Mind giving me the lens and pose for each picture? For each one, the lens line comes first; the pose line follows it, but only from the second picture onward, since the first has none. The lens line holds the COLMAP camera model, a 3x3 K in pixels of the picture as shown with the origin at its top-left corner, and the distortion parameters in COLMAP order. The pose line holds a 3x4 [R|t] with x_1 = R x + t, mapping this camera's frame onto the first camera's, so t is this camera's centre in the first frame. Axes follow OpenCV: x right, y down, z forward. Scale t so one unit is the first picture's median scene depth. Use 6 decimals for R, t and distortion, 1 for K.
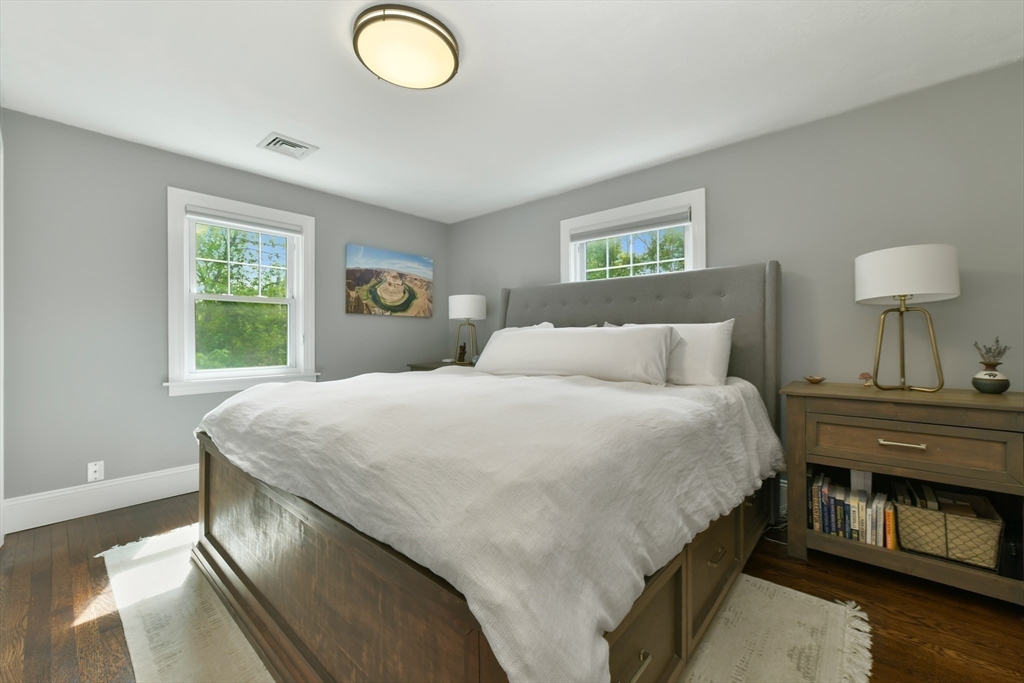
lens RADIAL K [[412.3, 0, 516.9], [0, 412.3, 345.3], [0, 0, 1]] dist [-0.000250, -0.000073]
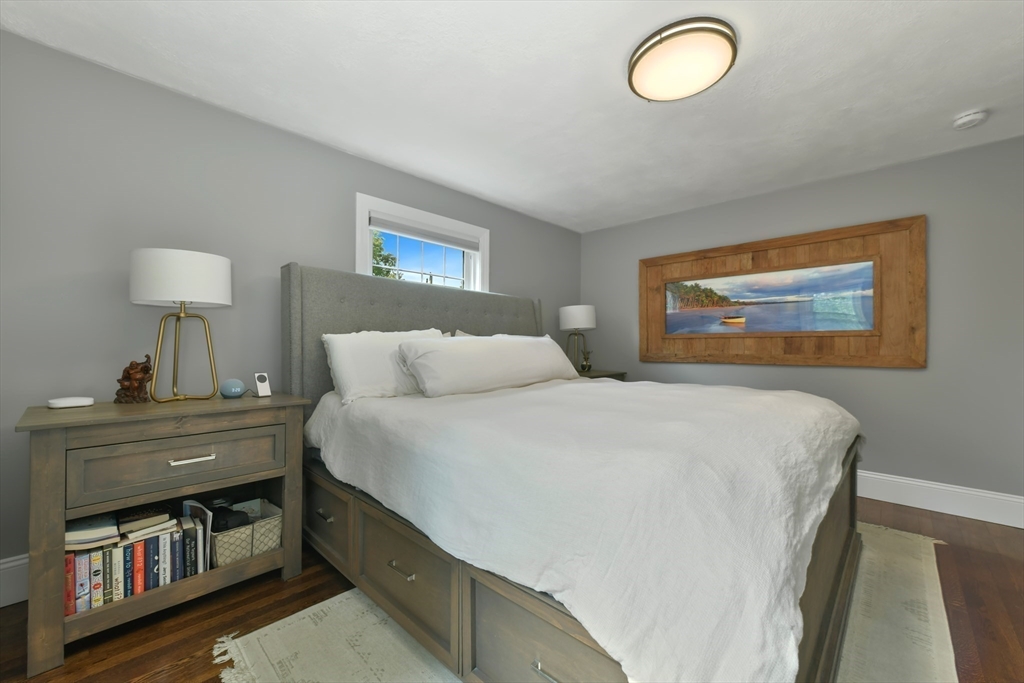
lens RADIAL K [[412.3, 0, 516.9], [0, 412.3, 345.3], [0, 0, 1]] dist [-0.000250, -0.000073]
pose [[0.038892, 0.000734, 0.999243, -0.807766], [0.007137, 0.999974, -0.001013, -0.019759], [-0.999218, 0.007171, 0.038885, 0.848688]]
